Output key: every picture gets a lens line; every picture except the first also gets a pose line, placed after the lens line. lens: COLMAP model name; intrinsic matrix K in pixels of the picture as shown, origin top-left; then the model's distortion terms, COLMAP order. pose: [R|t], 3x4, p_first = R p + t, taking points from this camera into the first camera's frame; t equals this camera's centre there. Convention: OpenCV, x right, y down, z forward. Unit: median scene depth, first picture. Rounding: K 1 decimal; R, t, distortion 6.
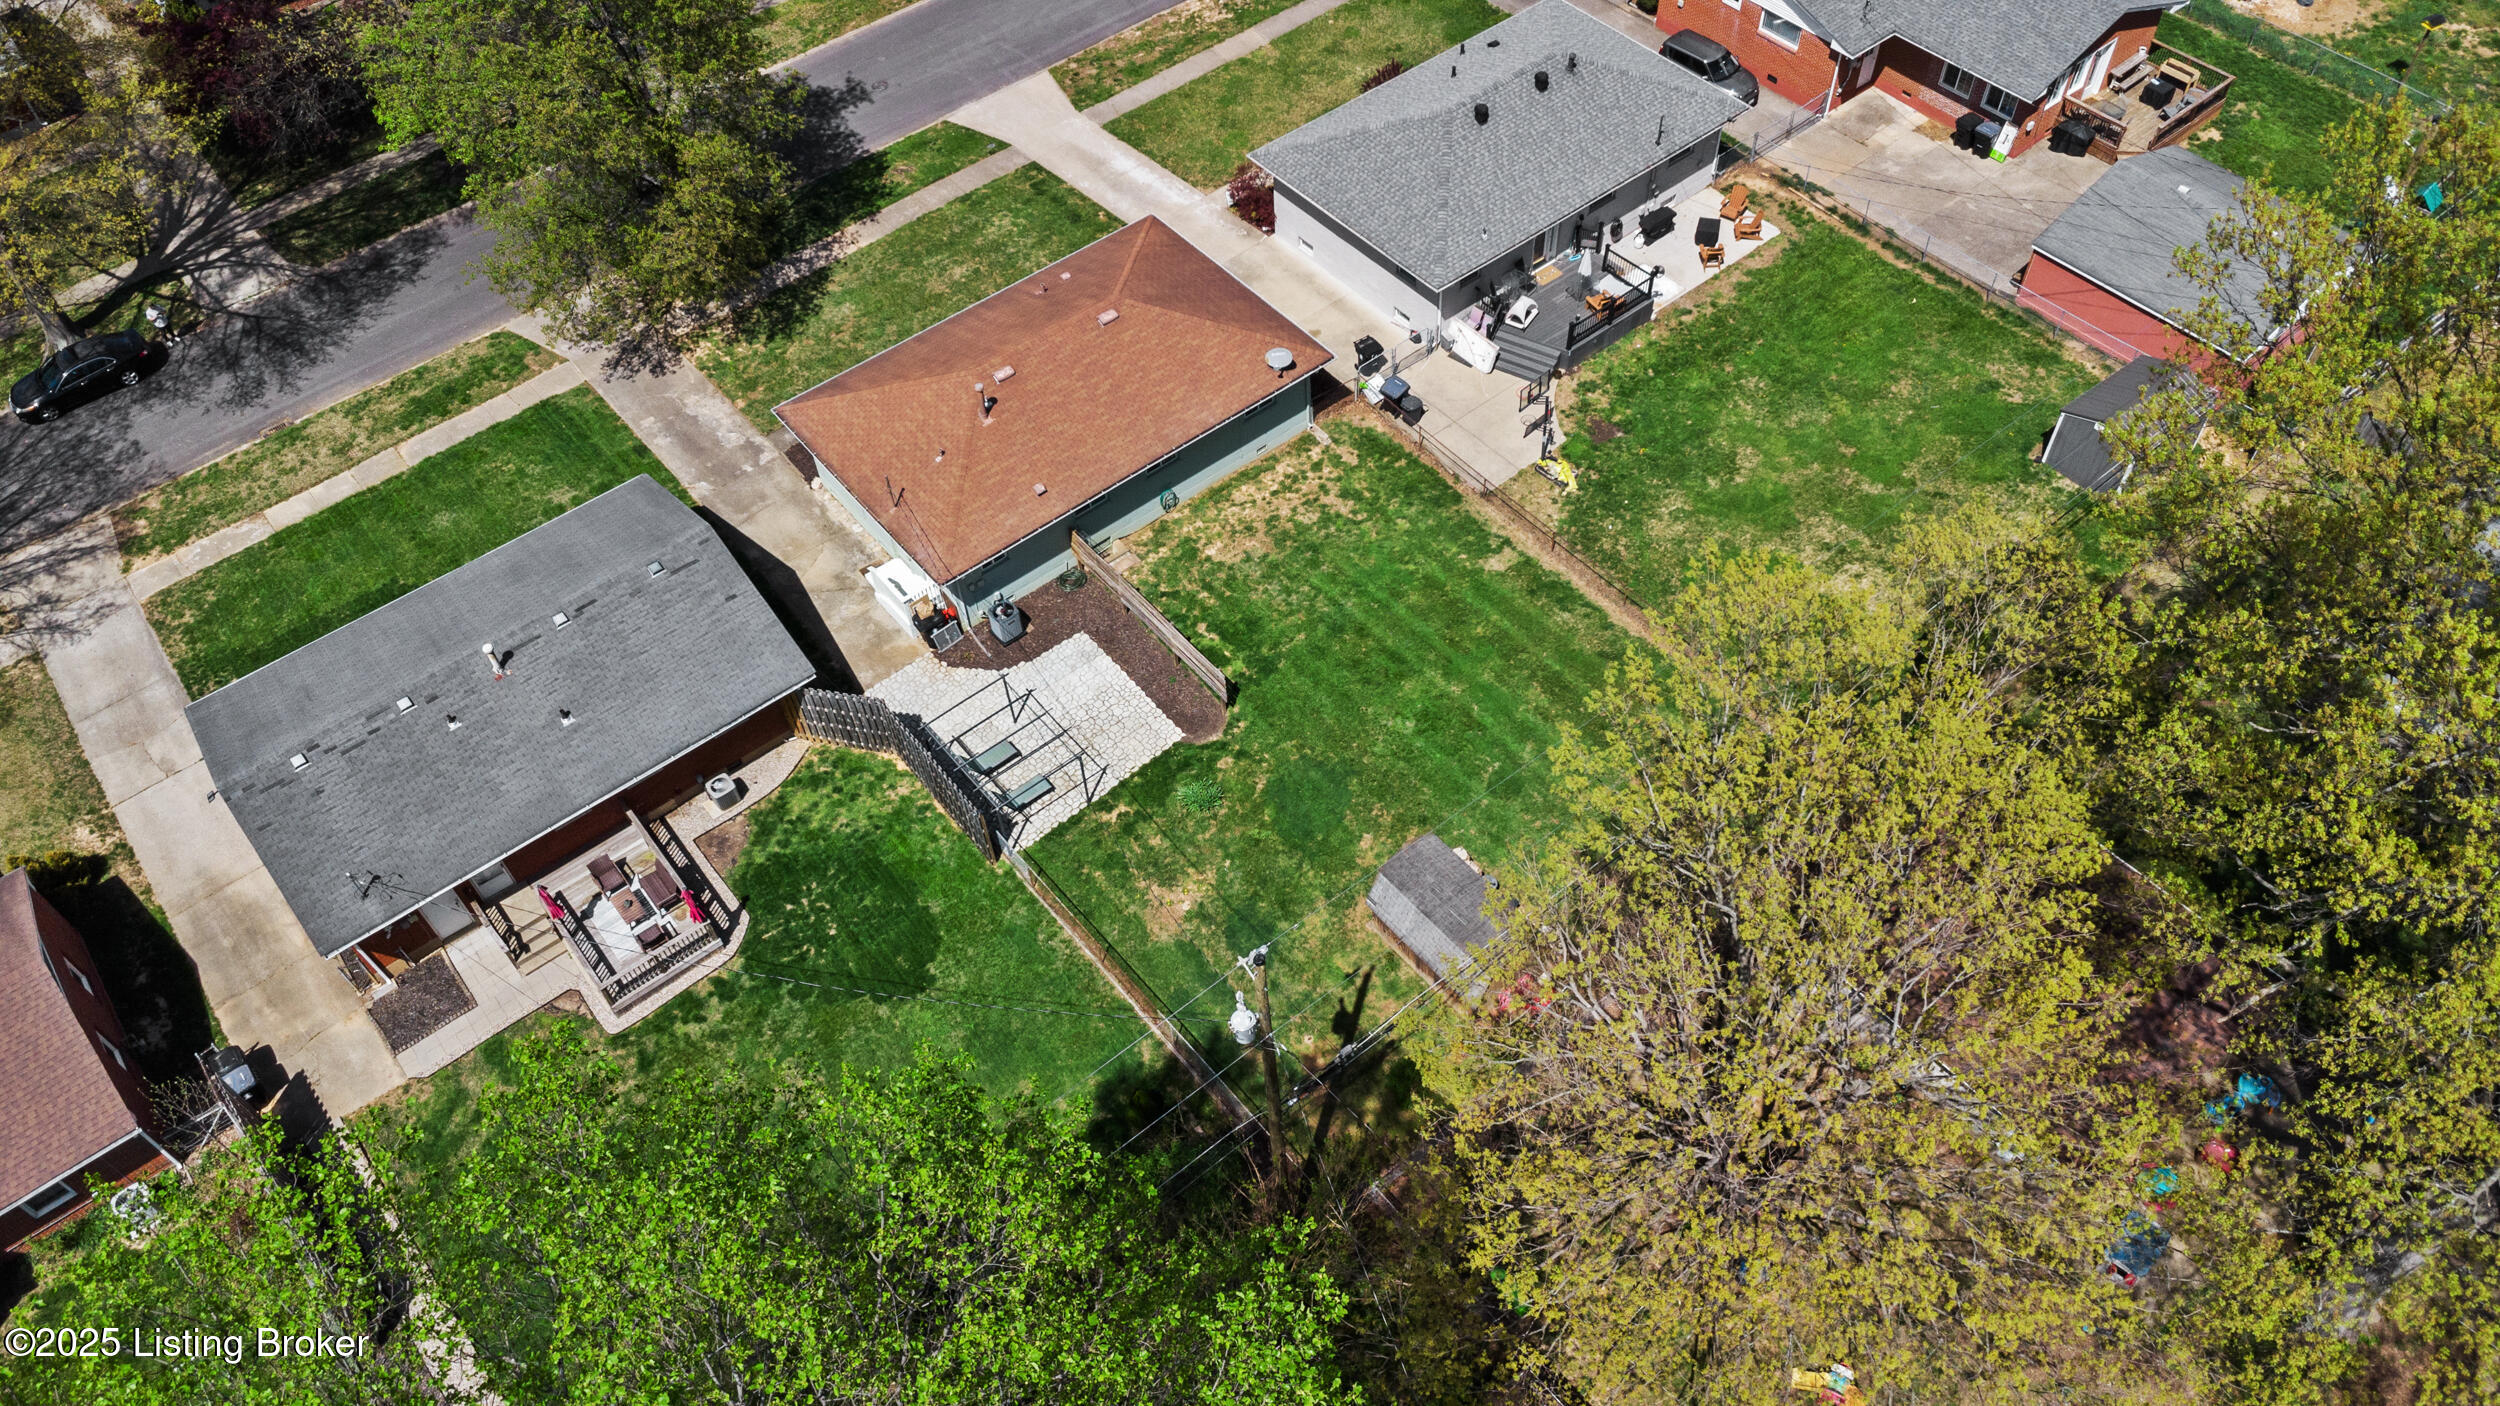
lens RADIAL K [[1810.0, 0, 1250.0], [0, 1810.0, 703.0], [0, 0, 1]] dist [0.050410, -0.067168]
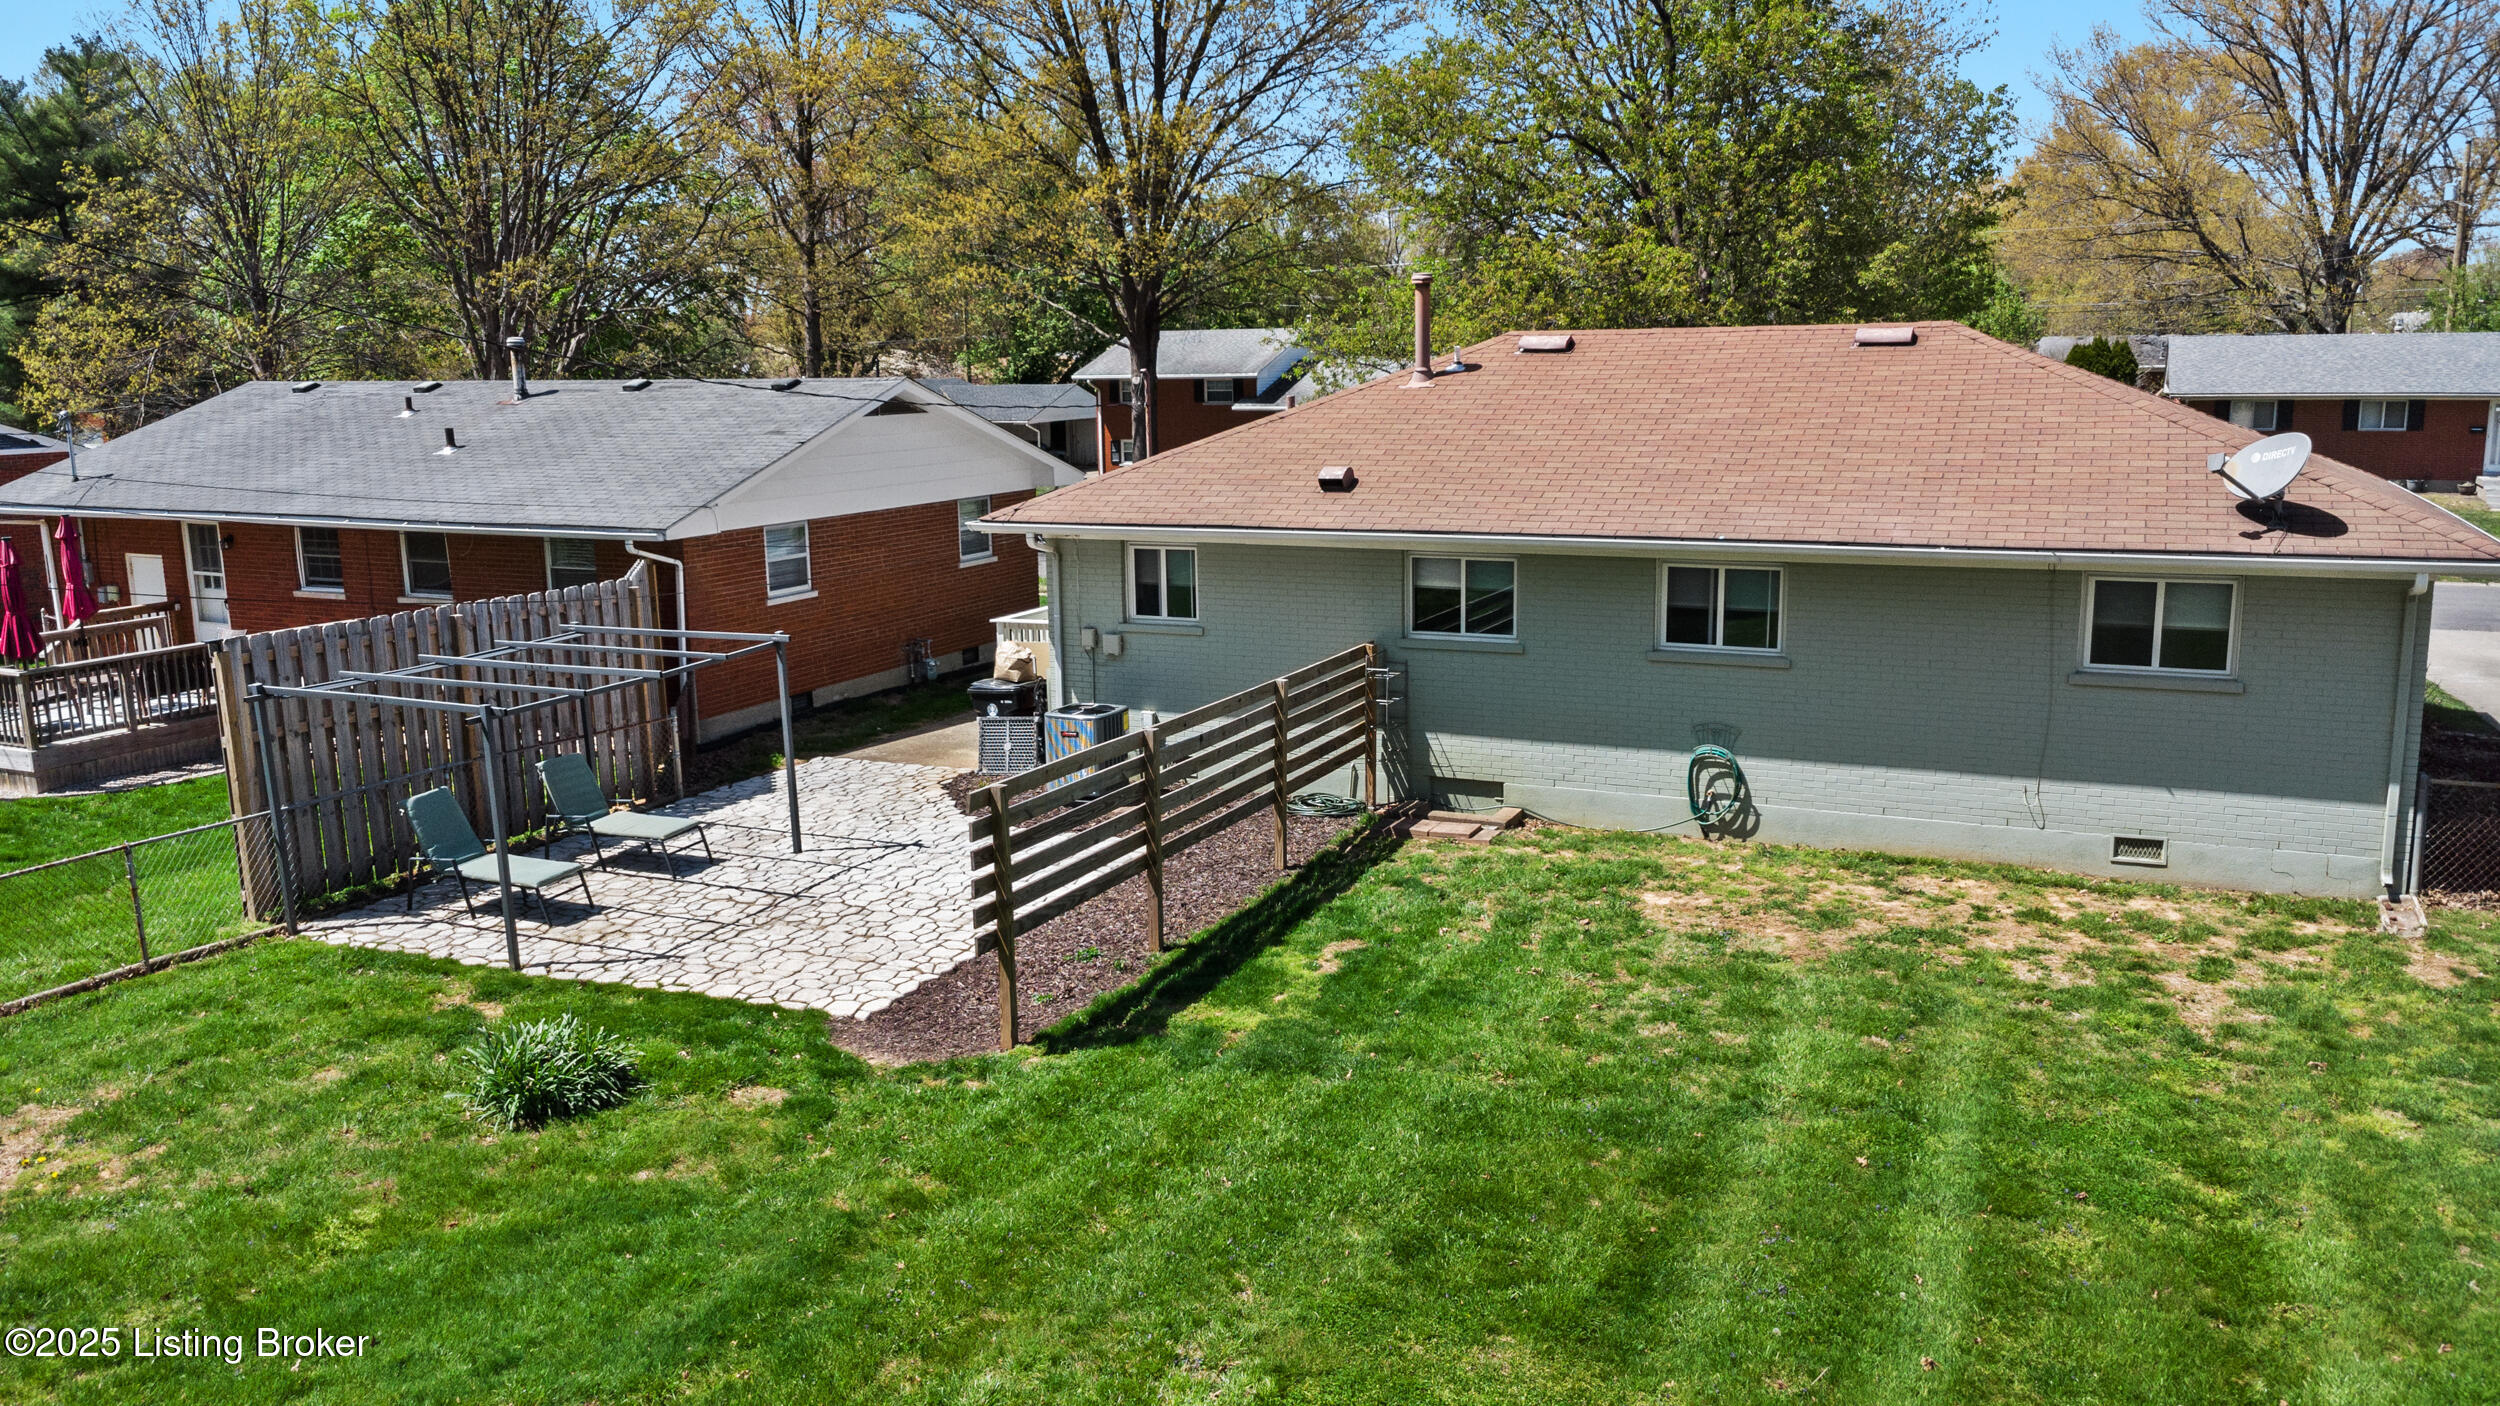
lens RADIAL K [[1810.0, 0, 1250.0], [0, 1810.0, 703.0], [0, 0, 1]] dist [0.050410, -0.067168]
pose [[0.436457, 0.199221, -0.877391, 0.186411], [-0.705069, 0.681517, -0.195990, -0.001394], [0.558912, 0.704163, 0.437918, 0.758984]]
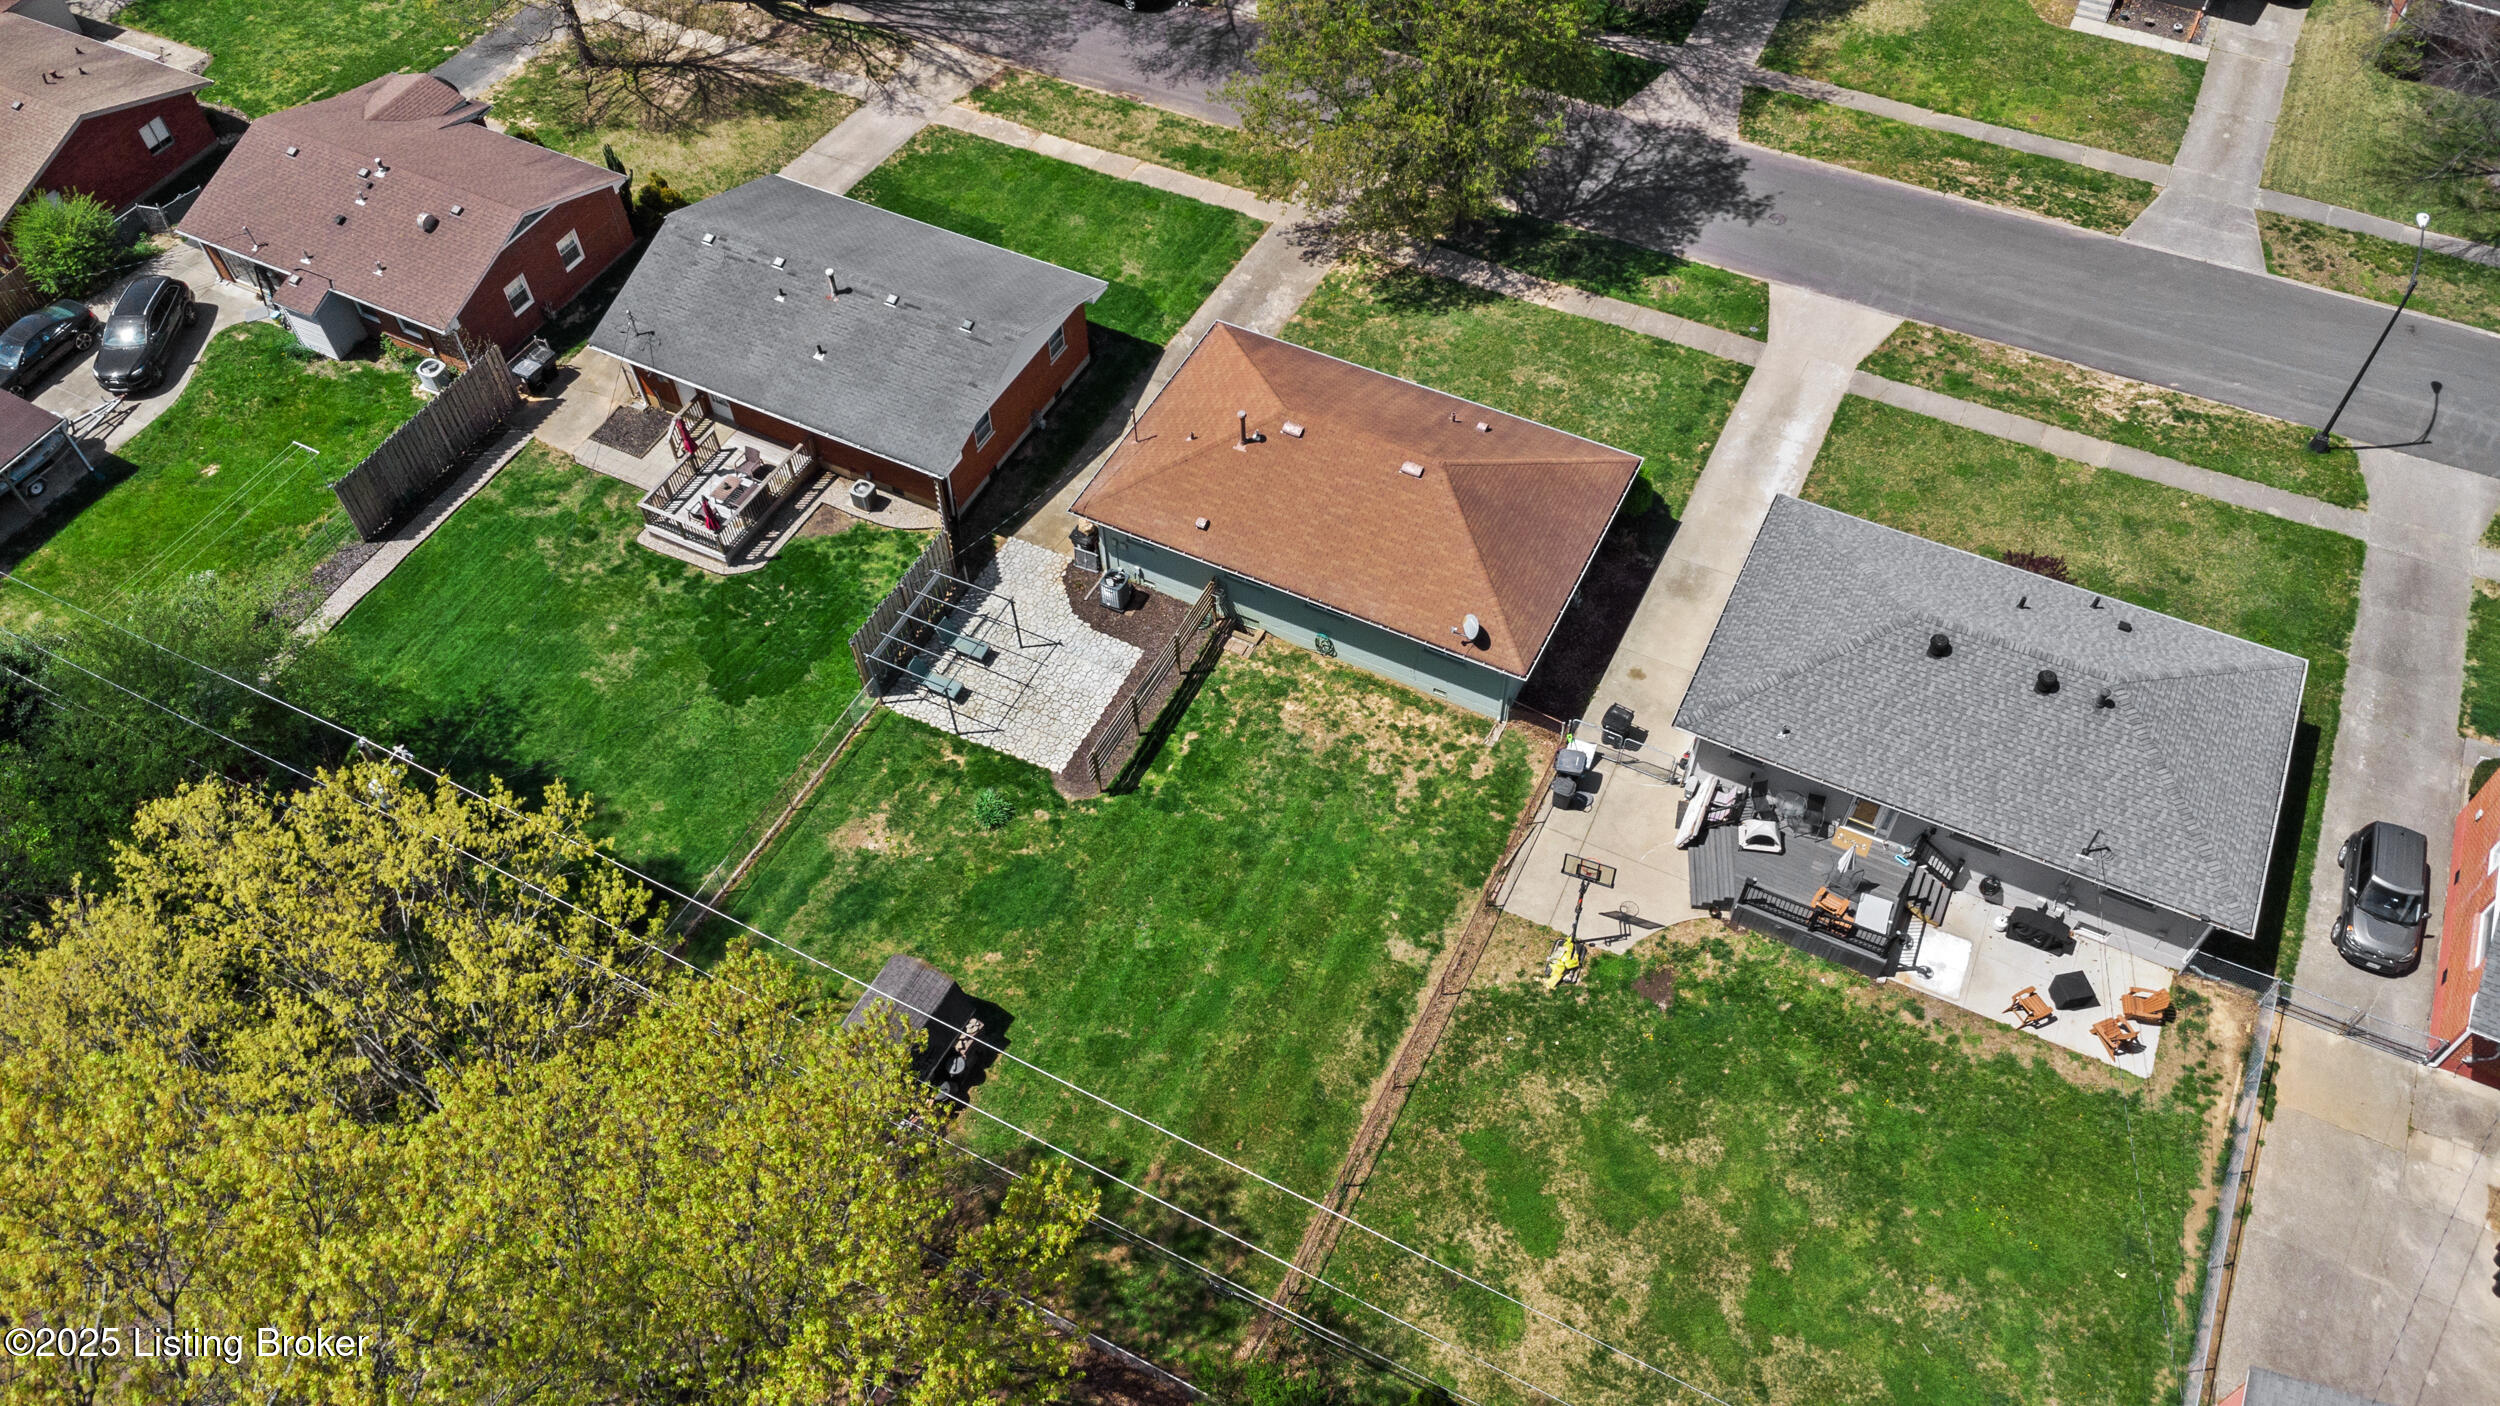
lens RADIAL K [[1738.1, 0, 1245.1], [0, 1738.1, 749.0], [0, 0, 1]] dist [0.015064, 0.001856]
pose [[0.411226, 0.754410, -0.511623, 0.428509], [-0.714342, 0.615369, 0.333222, -0.336781], [0.566223, 0.228444, 0.791963, 0.241631]]
